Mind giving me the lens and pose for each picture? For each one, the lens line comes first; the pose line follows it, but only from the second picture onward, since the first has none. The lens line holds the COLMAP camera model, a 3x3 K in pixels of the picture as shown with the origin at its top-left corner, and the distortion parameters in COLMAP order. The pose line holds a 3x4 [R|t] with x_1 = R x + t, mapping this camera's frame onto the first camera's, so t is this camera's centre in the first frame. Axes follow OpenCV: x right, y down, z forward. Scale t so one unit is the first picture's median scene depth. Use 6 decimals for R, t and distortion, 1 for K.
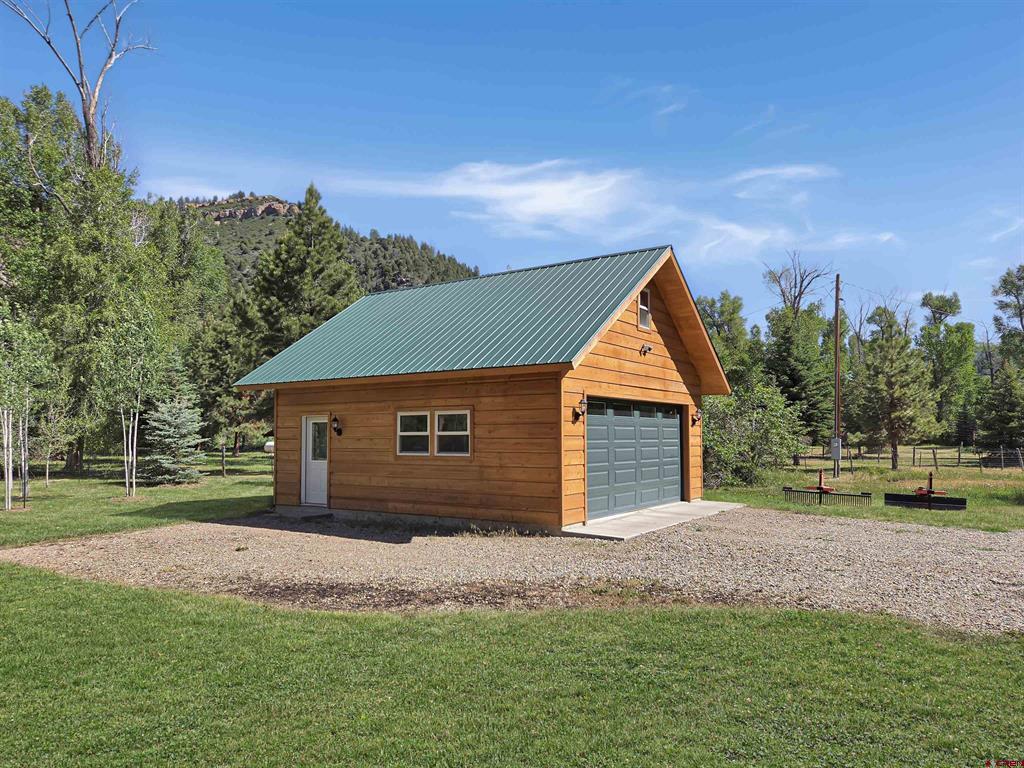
lens RADIAL K [[703.0, 0, 506.7], [0, 703.0, 410.0], [0, 0, 1]] dist [0.055237, -0.002776]
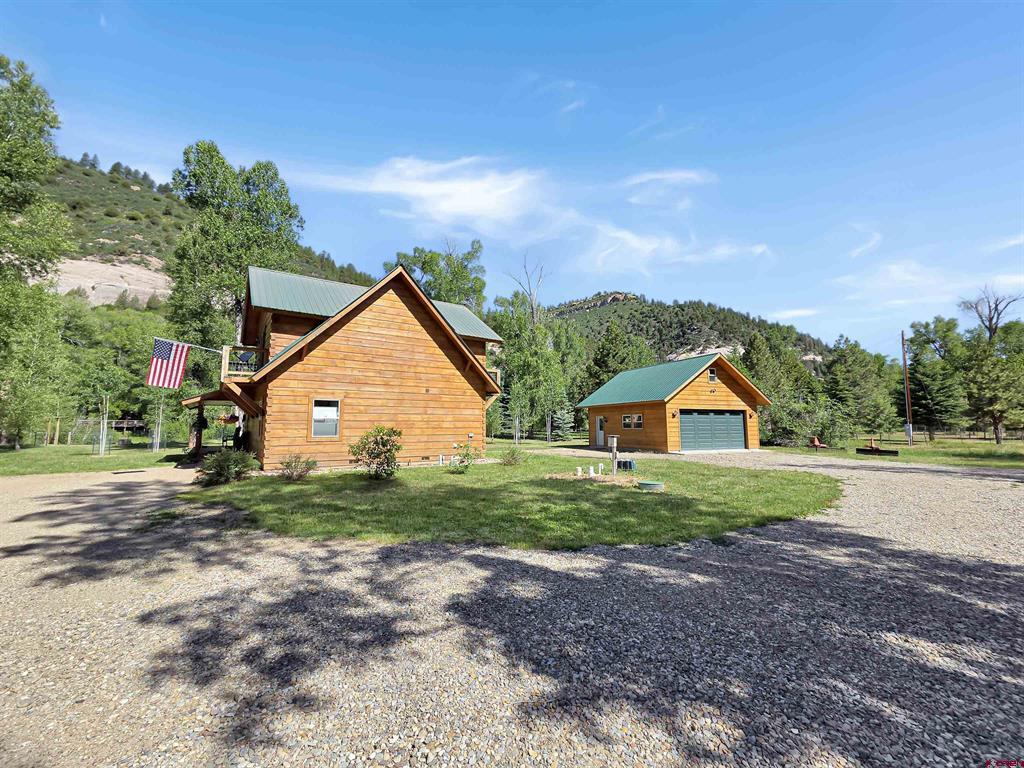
lens RADIAL K [[426.5, 0, 507.0], [0, 426.5, 382.3], [0, 0, 1]] dist [0.001205, 0.000358]
pose [[0.833311, -0.056848, -0.549874, 0.222679], [0.021867, 0.997310, -0.069967, -0.009888], [0.552372, 0.046280, 0.832312, -0.410432]]
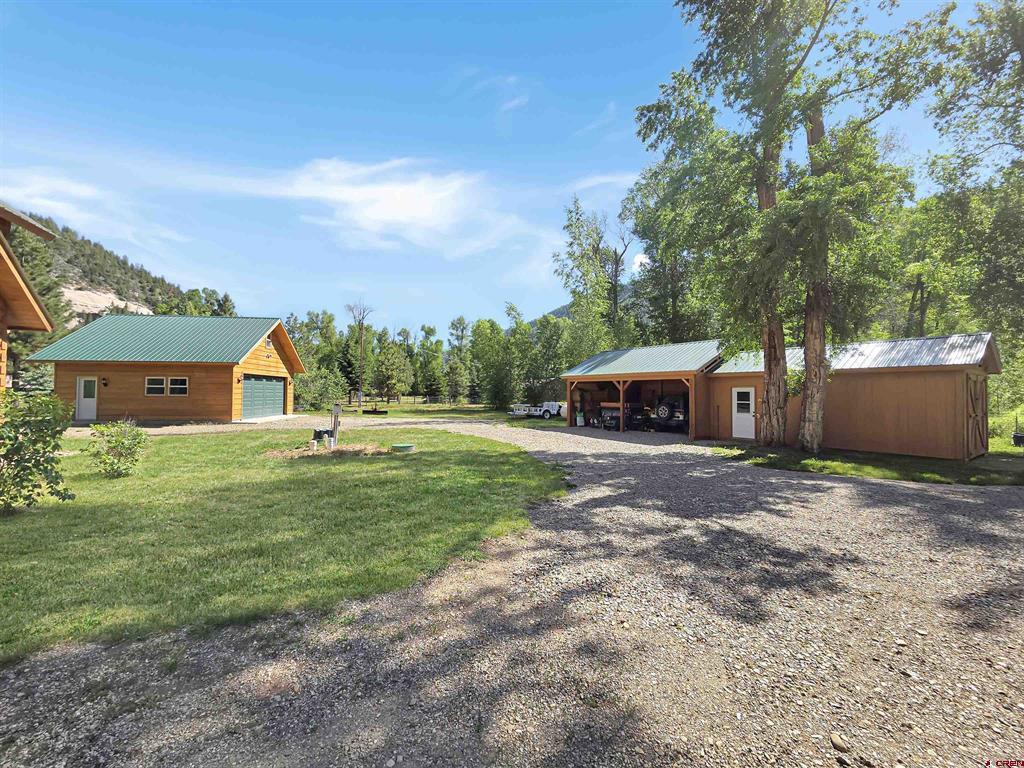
lens RADIAL K [[422.4, 0, 515.3], [0, 422.4, 379.8], [0, 0, 1]] dist [0.002044, 0.000253]
pose [[0.754363, 0.029043, 0.655815, -0.071499], [-0.034011, 0.999408, -0.005137, -0.010309], [-0.655576, -0.018430, 0.754904, -0.401455]]
